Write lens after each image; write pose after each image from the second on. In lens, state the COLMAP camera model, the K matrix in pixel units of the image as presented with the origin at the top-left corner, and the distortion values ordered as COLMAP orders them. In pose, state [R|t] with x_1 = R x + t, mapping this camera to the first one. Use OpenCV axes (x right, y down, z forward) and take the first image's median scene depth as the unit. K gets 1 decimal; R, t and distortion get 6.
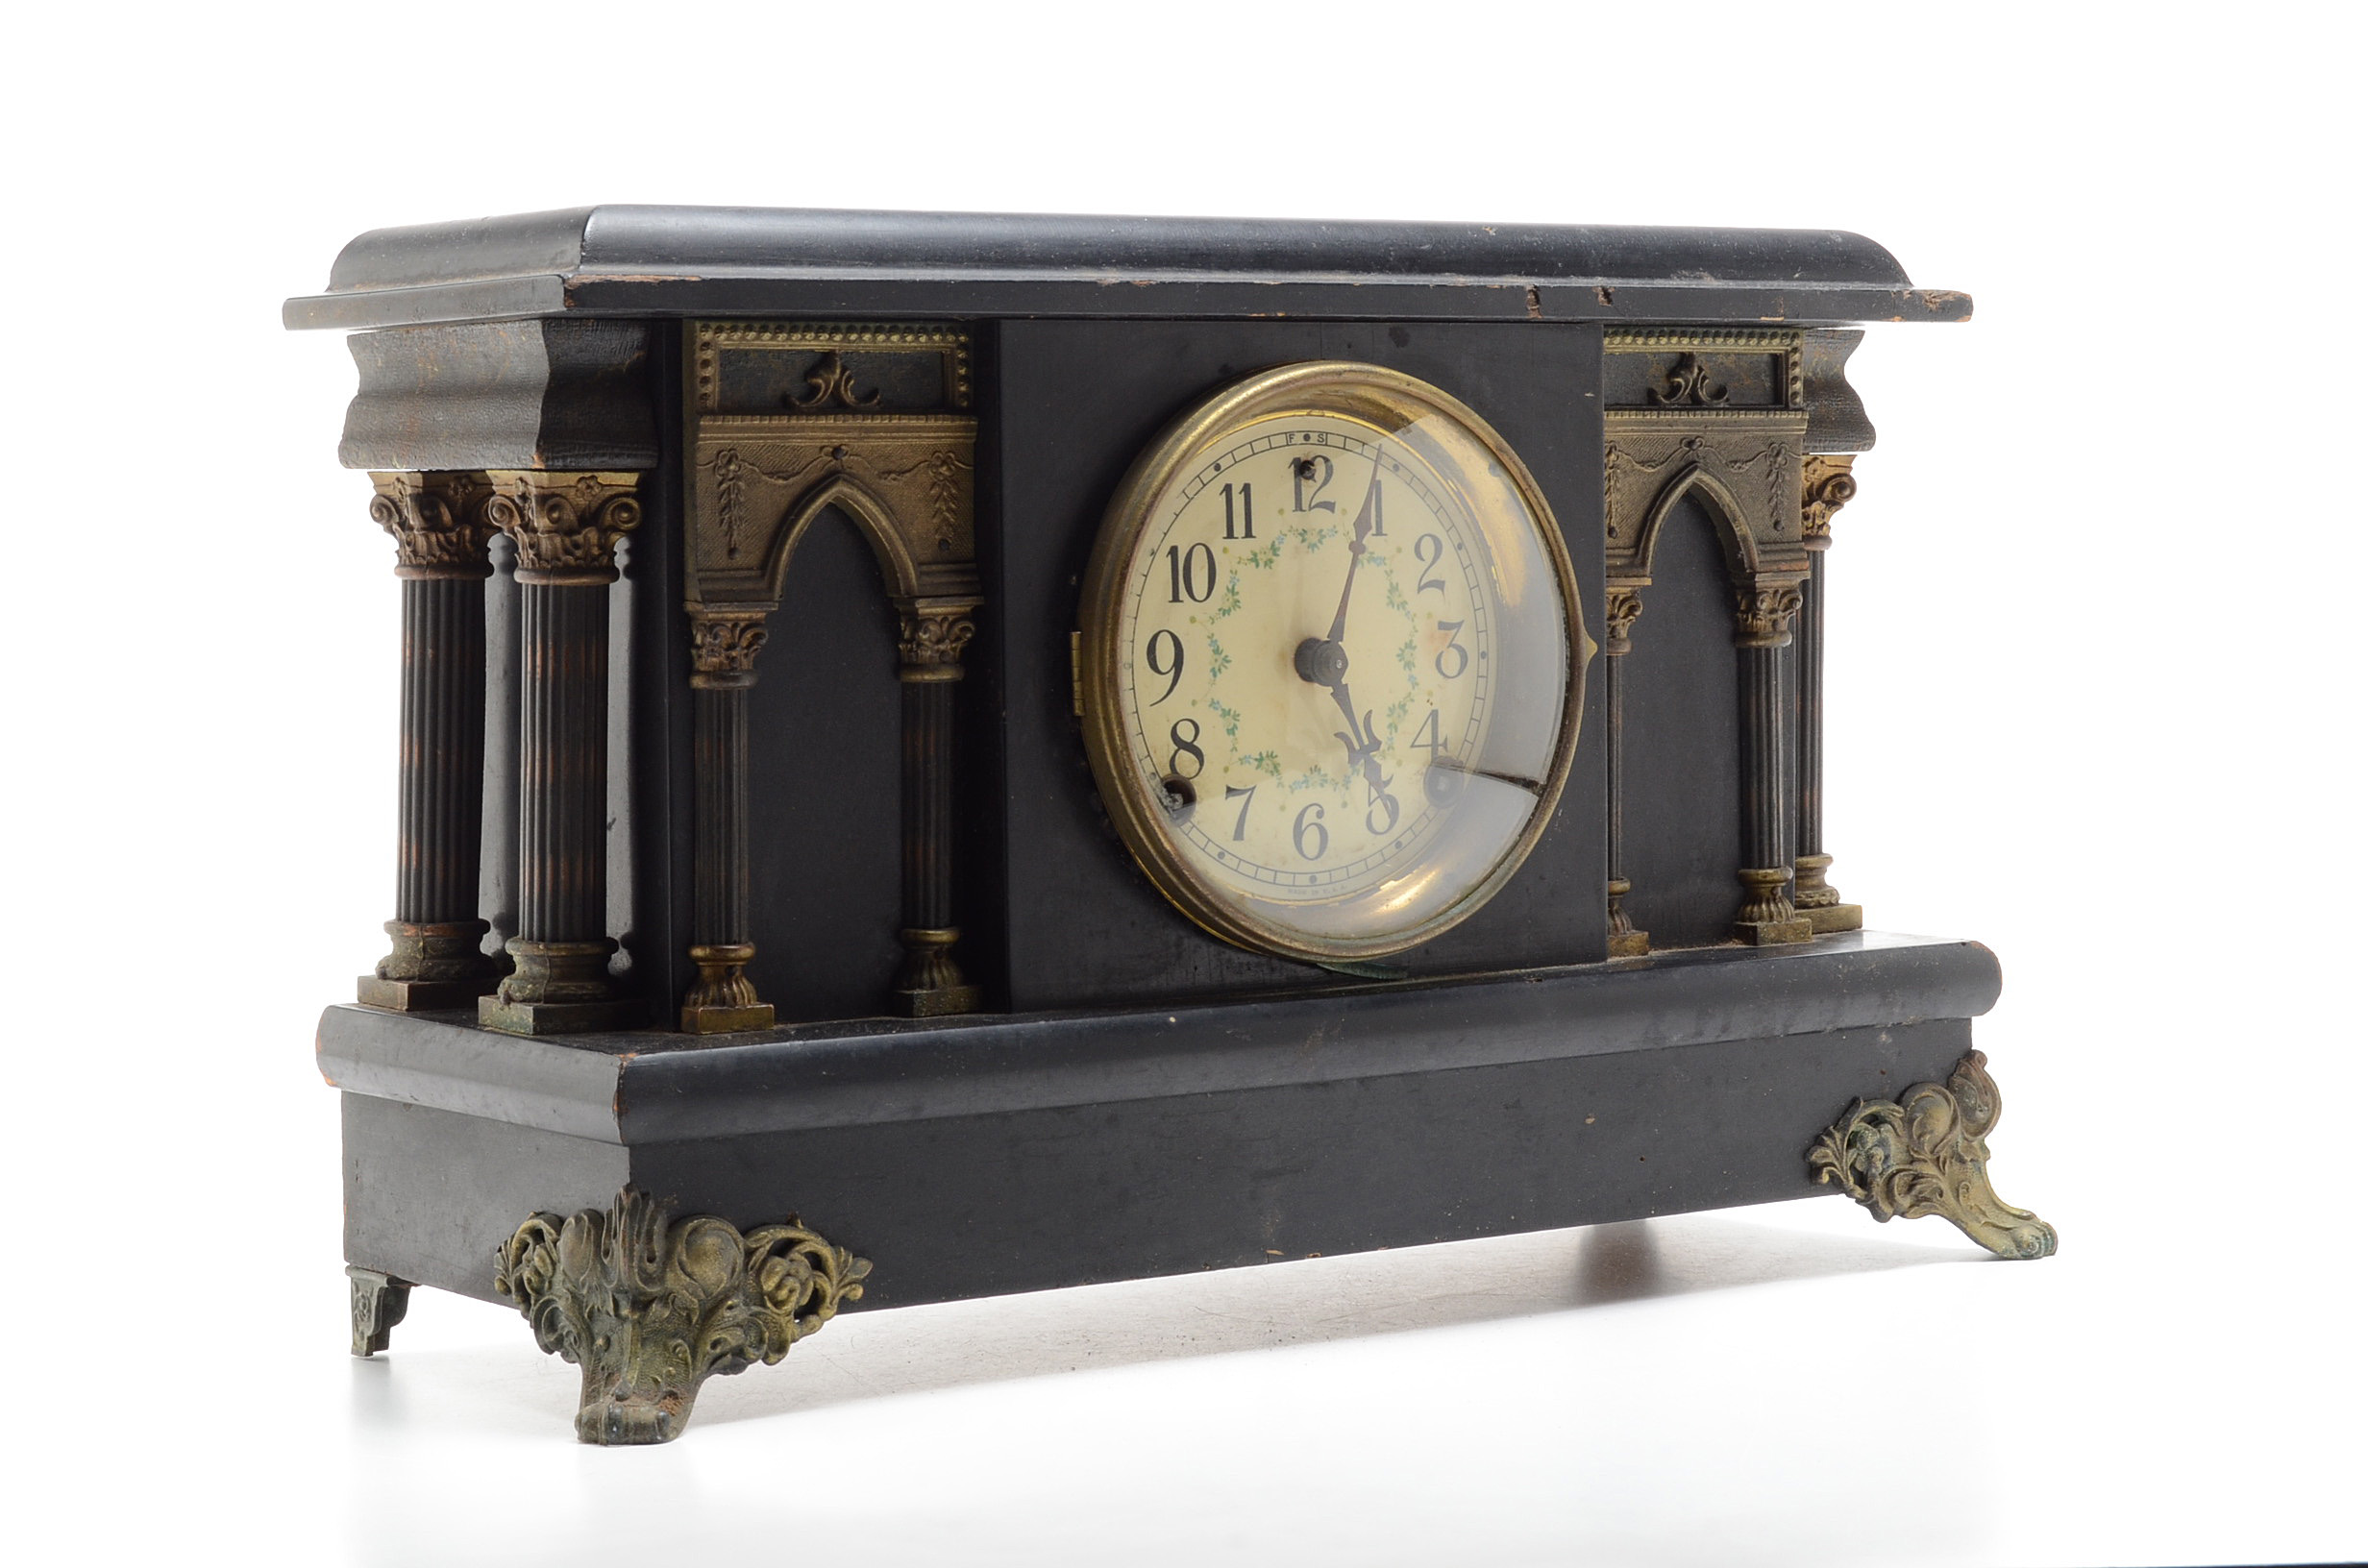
lens RADIAL K [[5785.7, 0, 1183.3], [0, 5785.7, 791.9], [0, 0, 1]] dist [-0.103312, 0.000000]
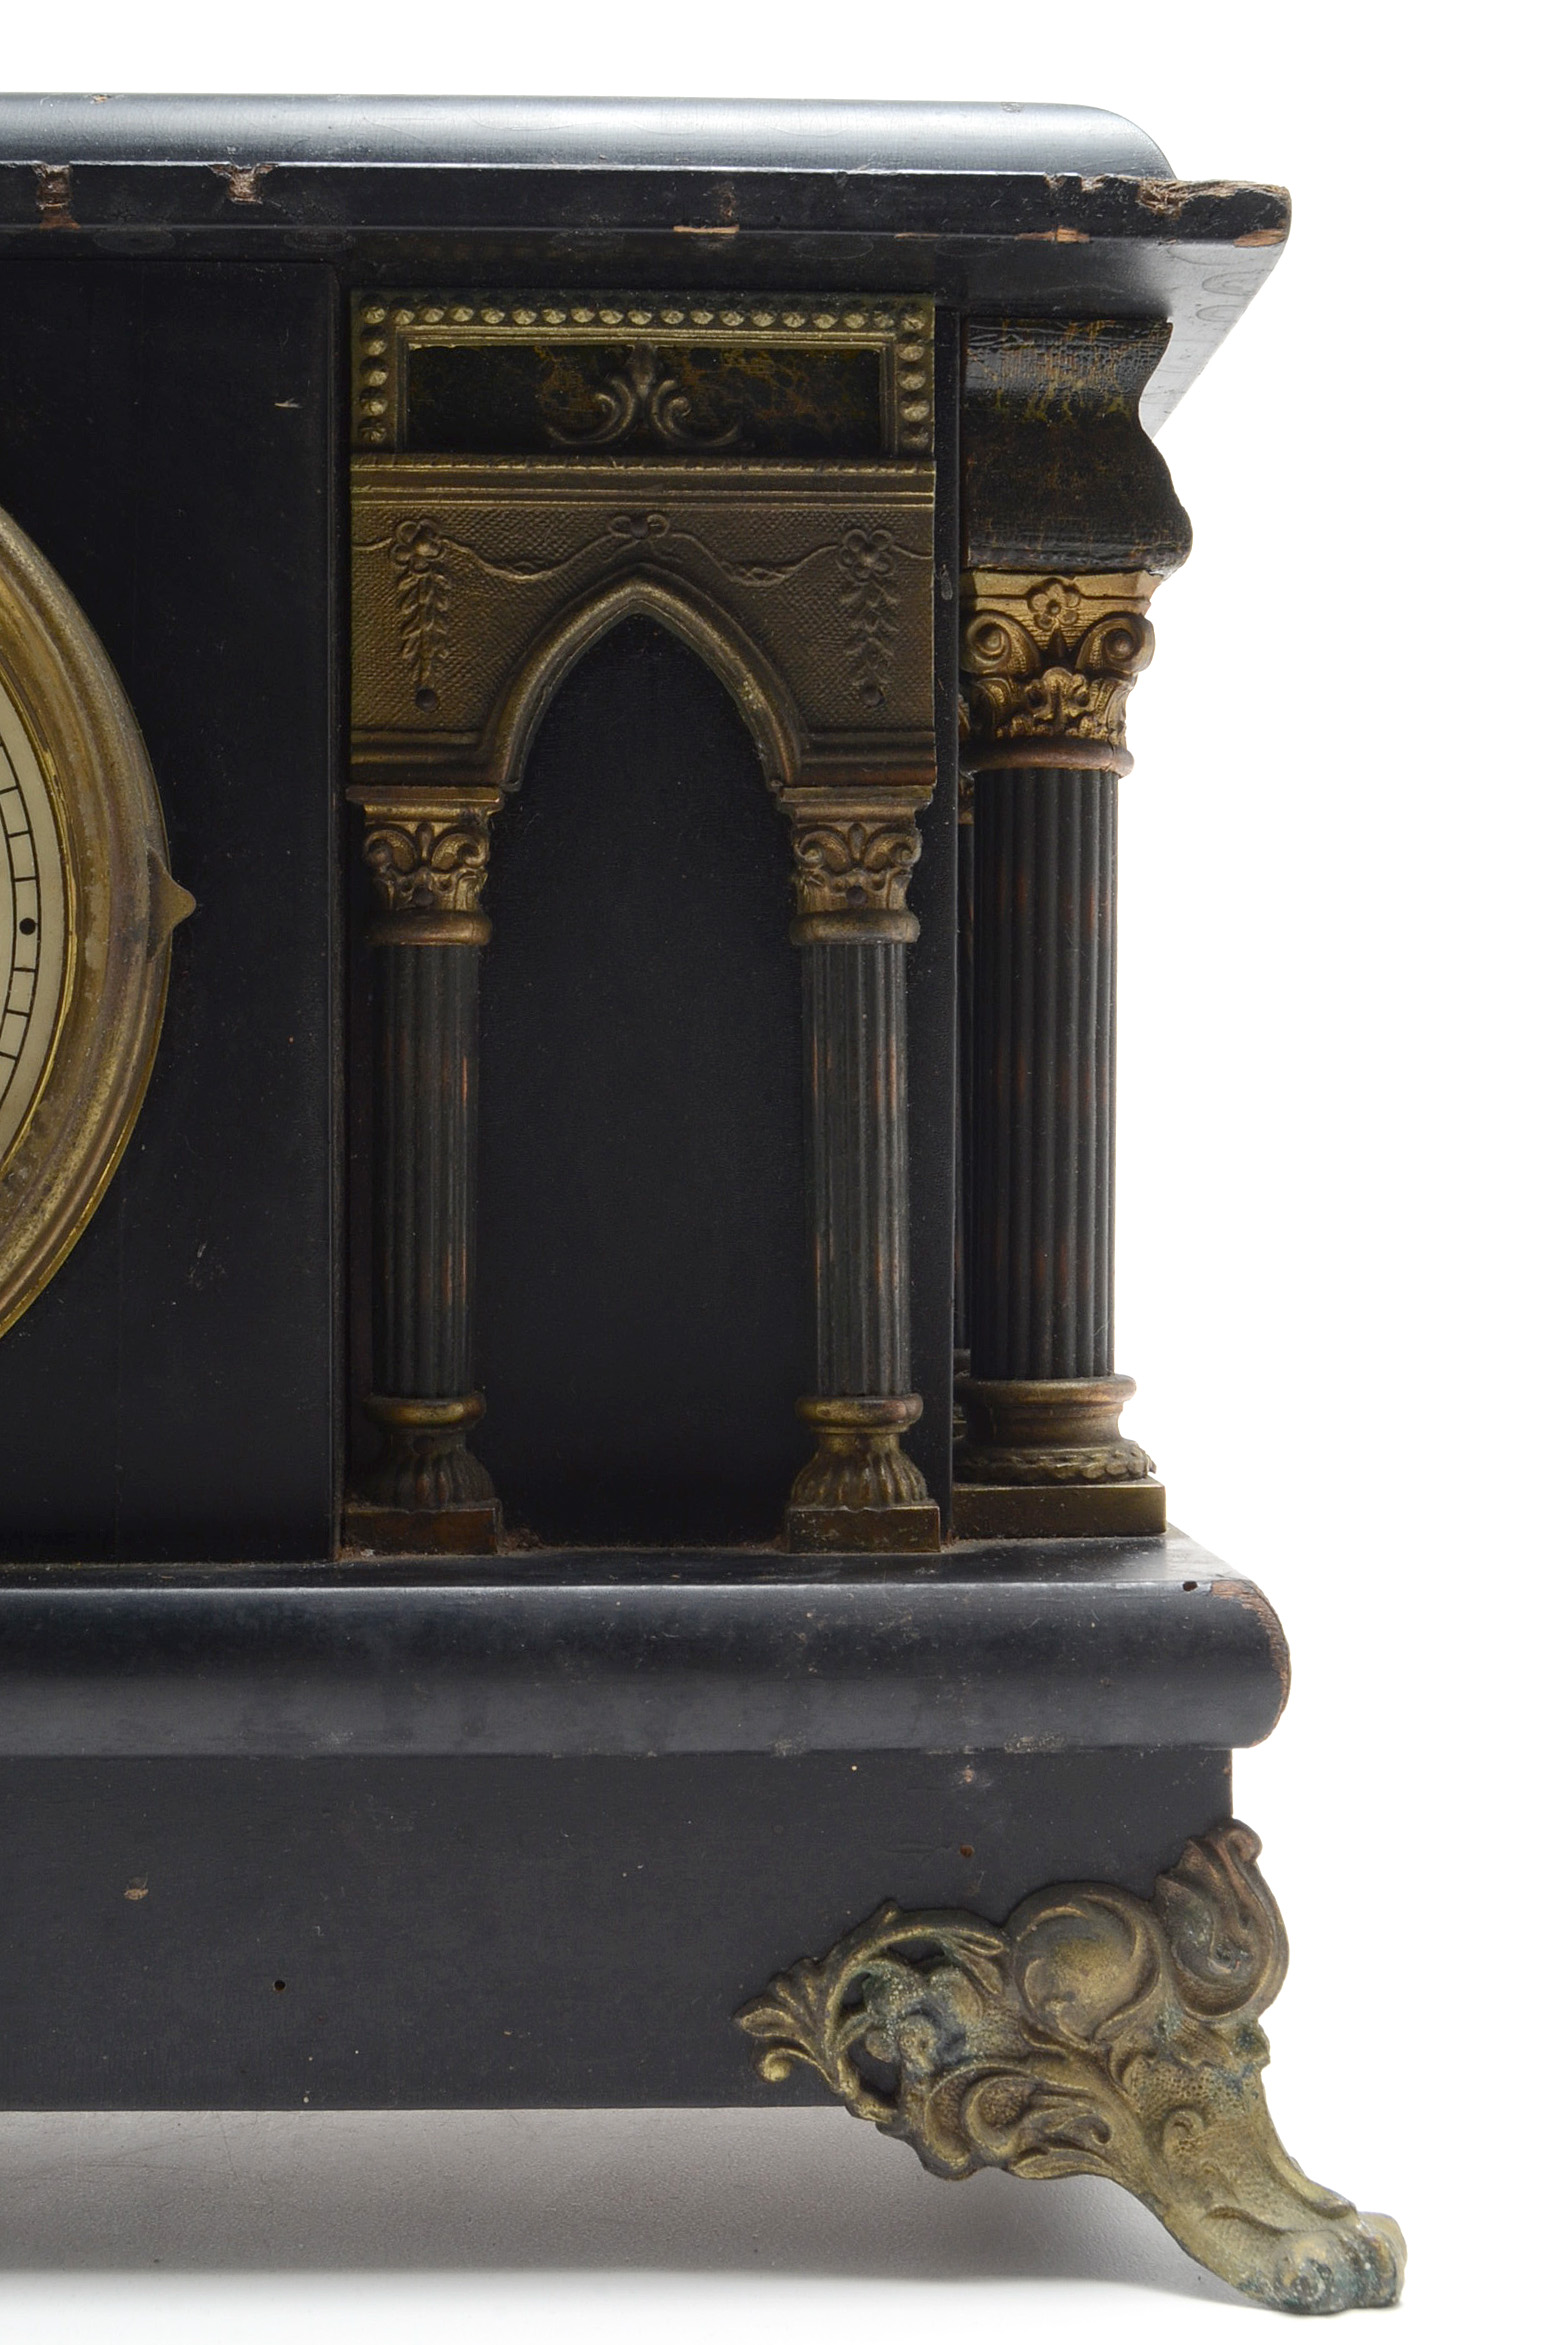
lens RADIAL K [[3106.3, 0, 730.2], [0, 3106.3, 1129.3], [0, 0, 1]] dist [-0.079286, 0.000000]
pose [[0.824238, 0.011163, -0.566133, 0.256666], [-0.045046, 0.997930, -0.045904, 0.003513], [0.564448, 0.063338, 0.823035, 0.823669]]
